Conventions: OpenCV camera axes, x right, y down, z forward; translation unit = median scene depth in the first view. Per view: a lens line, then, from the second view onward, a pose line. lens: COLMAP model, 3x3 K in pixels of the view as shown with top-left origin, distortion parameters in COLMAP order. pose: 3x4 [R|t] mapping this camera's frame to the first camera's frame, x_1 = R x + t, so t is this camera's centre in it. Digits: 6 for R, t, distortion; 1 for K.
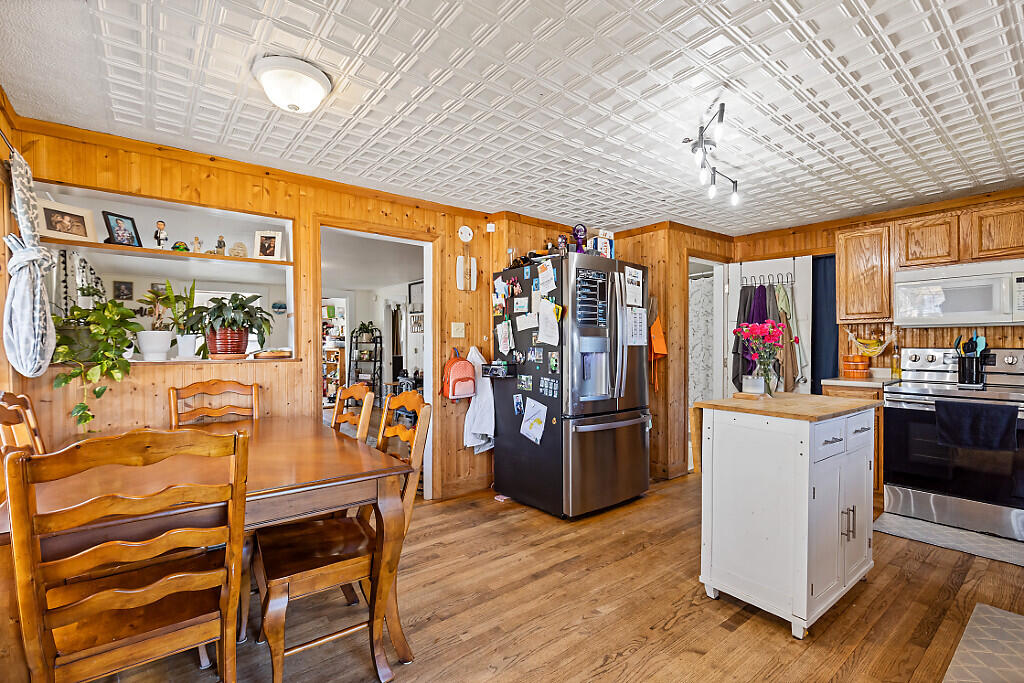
lens RADIAL K [[456.7, 0, 511.2], [0, 456.7, 344.3], [0, 0, 1]] dist [-0.003252, 0.000951]
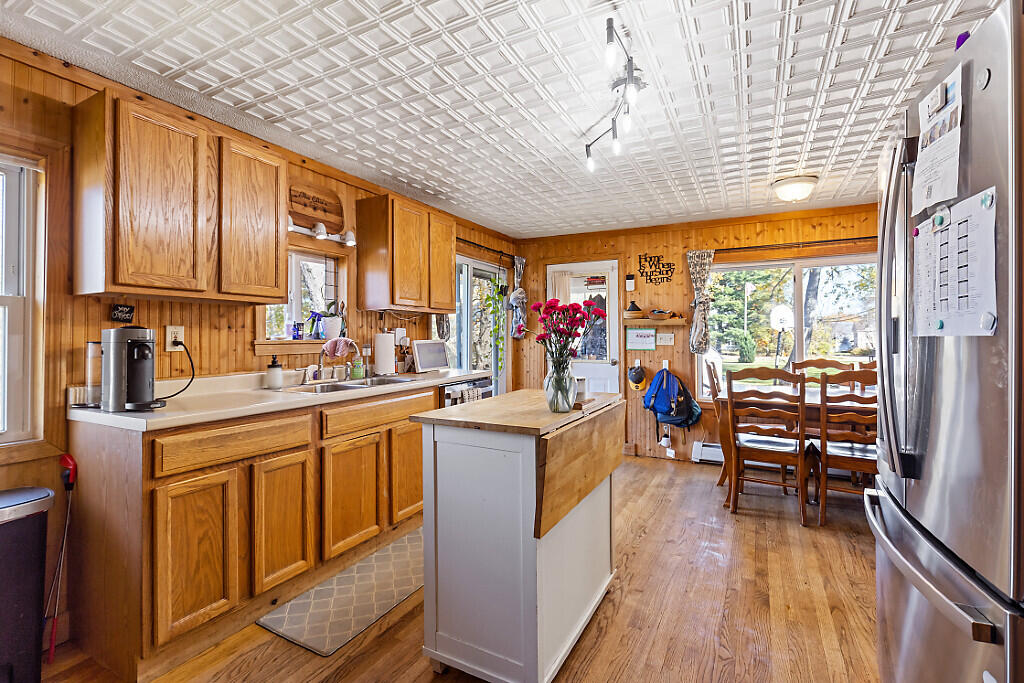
lens RADIAL K [[456.7, 0, 508.1], [0, 456.7, 336.5], [0, 0, 1]] dist [-0.003252, 0.000951]
pose [[-0.918899, -0.002511, -0.394484, 0.730976], [-0.000205, 0.999983, -0.005889, 0.005135], [0.394492, -0.005331, -0.918884, 1.301099]]
